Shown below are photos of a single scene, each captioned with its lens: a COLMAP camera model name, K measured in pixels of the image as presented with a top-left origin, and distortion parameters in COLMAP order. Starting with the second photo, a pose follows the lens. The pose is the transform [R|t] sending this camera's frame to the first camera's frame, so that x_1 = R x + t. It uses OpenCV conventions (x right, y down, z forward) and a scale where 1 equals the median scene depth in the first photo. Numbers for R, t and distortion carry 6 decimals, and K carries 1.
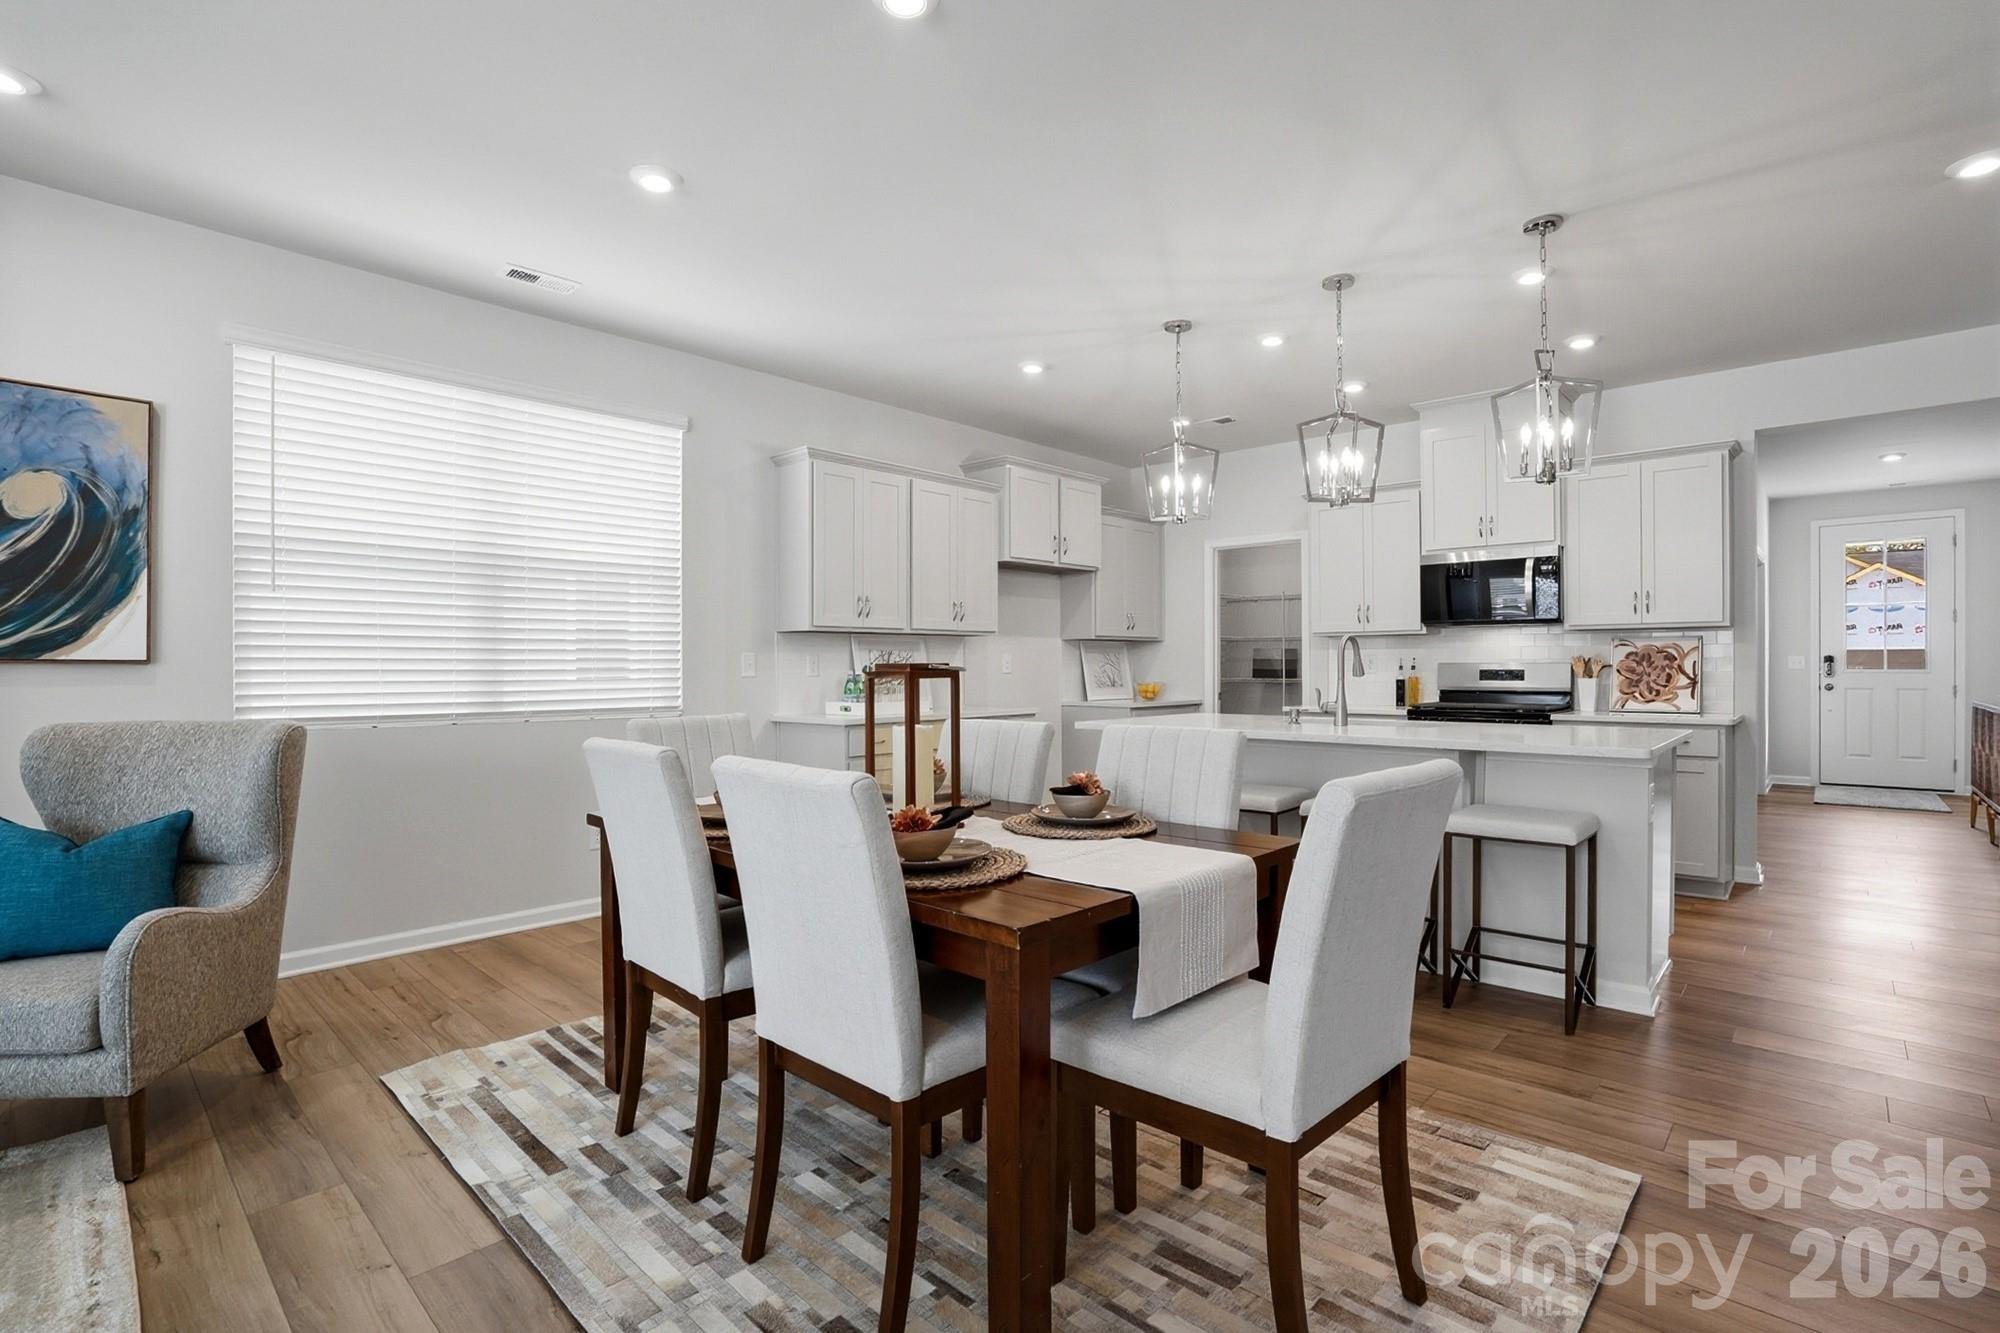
lens RADIAL K [[921.3, 0, 1050.3], [0, 921.3, 671.7], [0, 0, 1]] dist [0.000262, 0.000108]
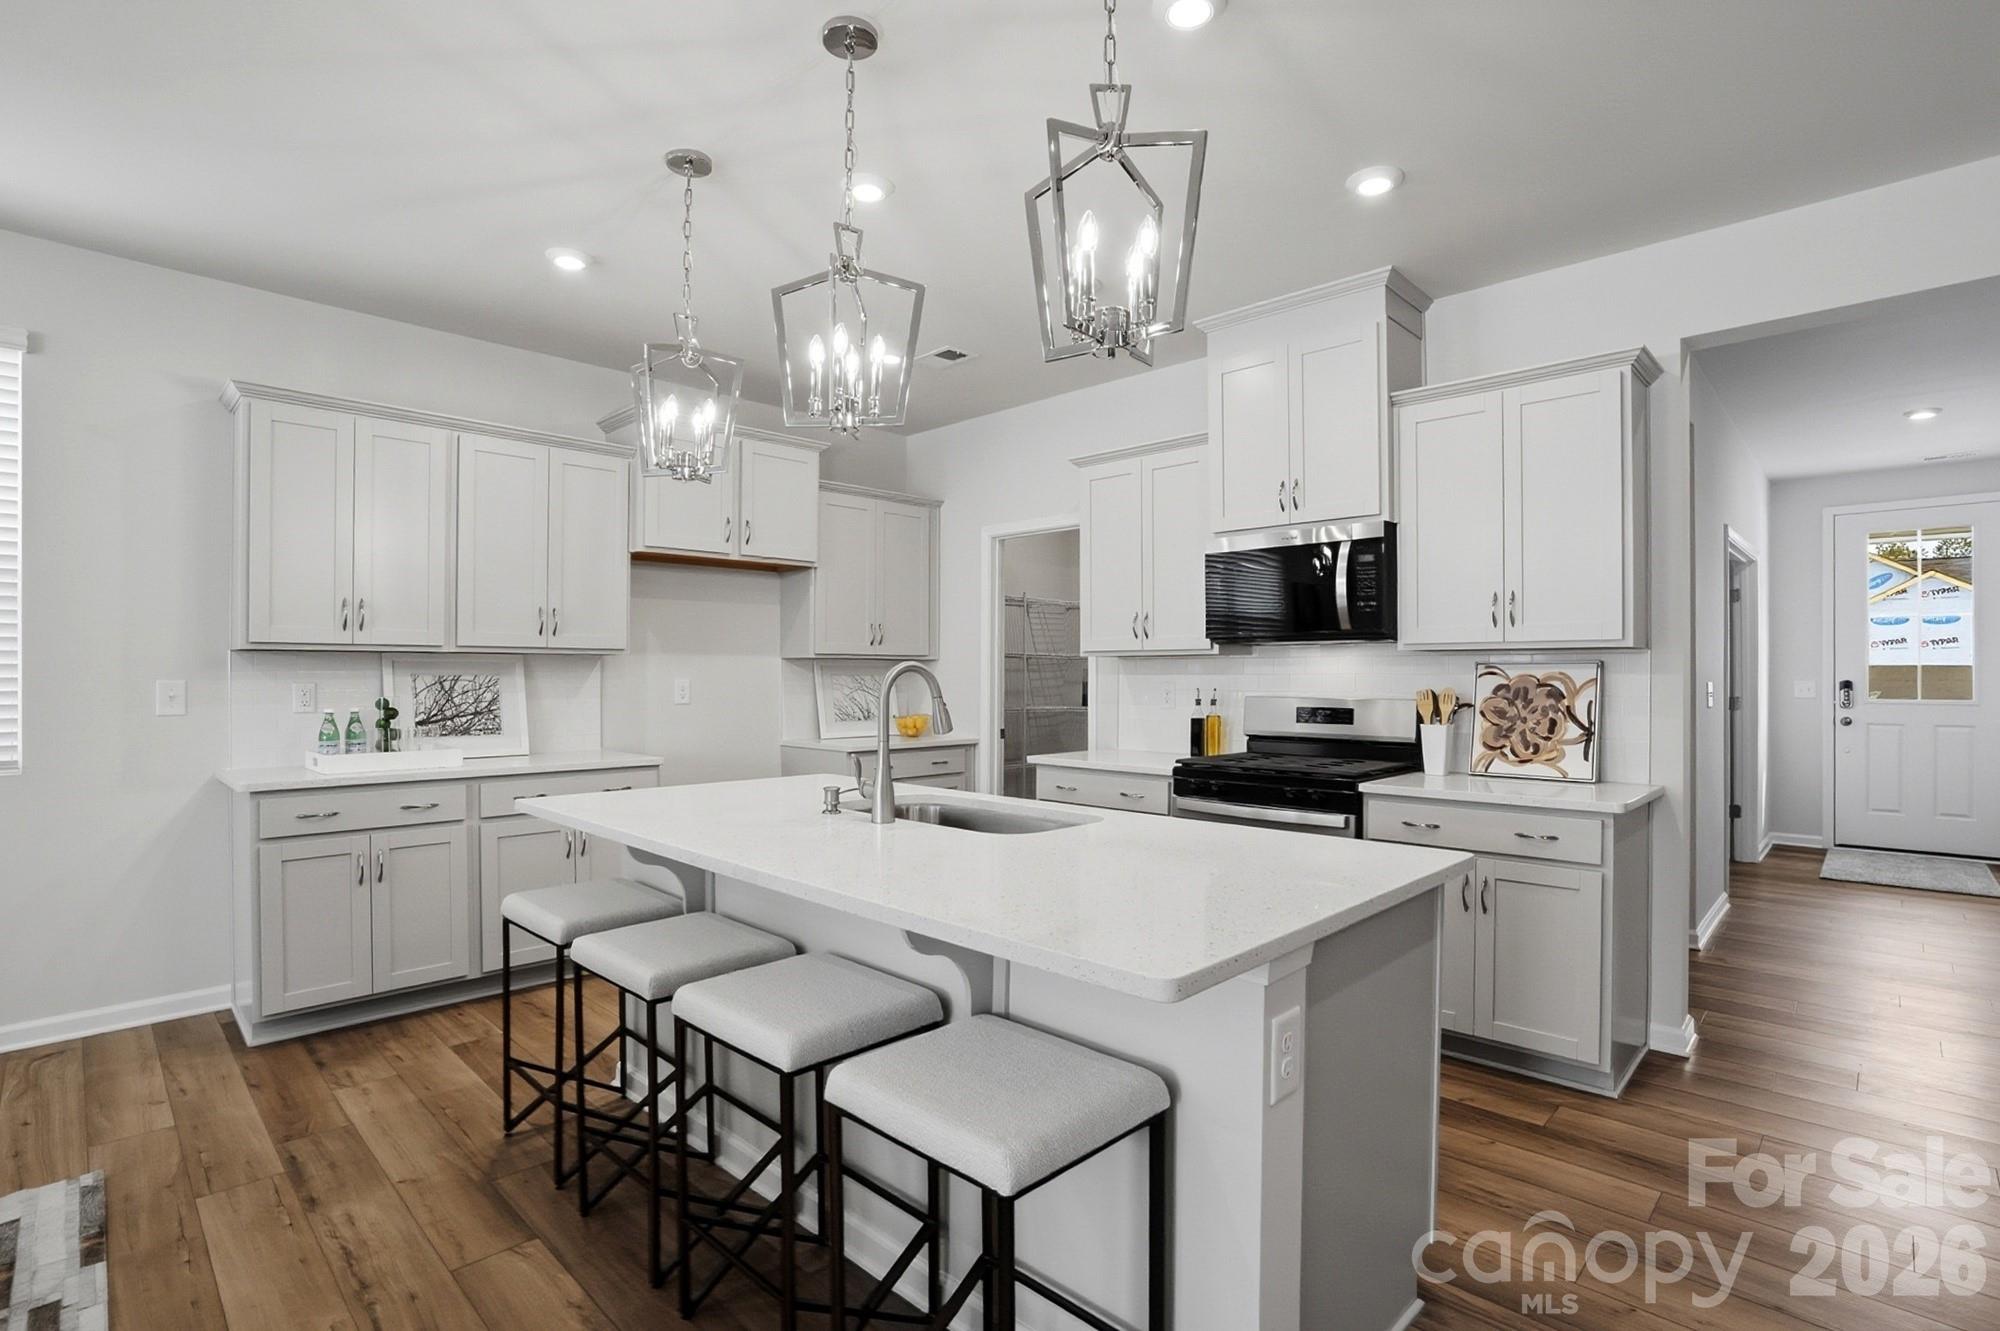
lens RADIAL K [[950.7, 0, 1004.0], [0, 950.7, 677.2], [0, 0, 1]] dist [-0.012963, 0.000728]
pose [[0.998786, 0.005500, -0.048951, 0.300711], [-0.005770, 0.999969, -0.005364, -0.020681], [0.048920, 0.005640, 0.998787, 0.298456]]
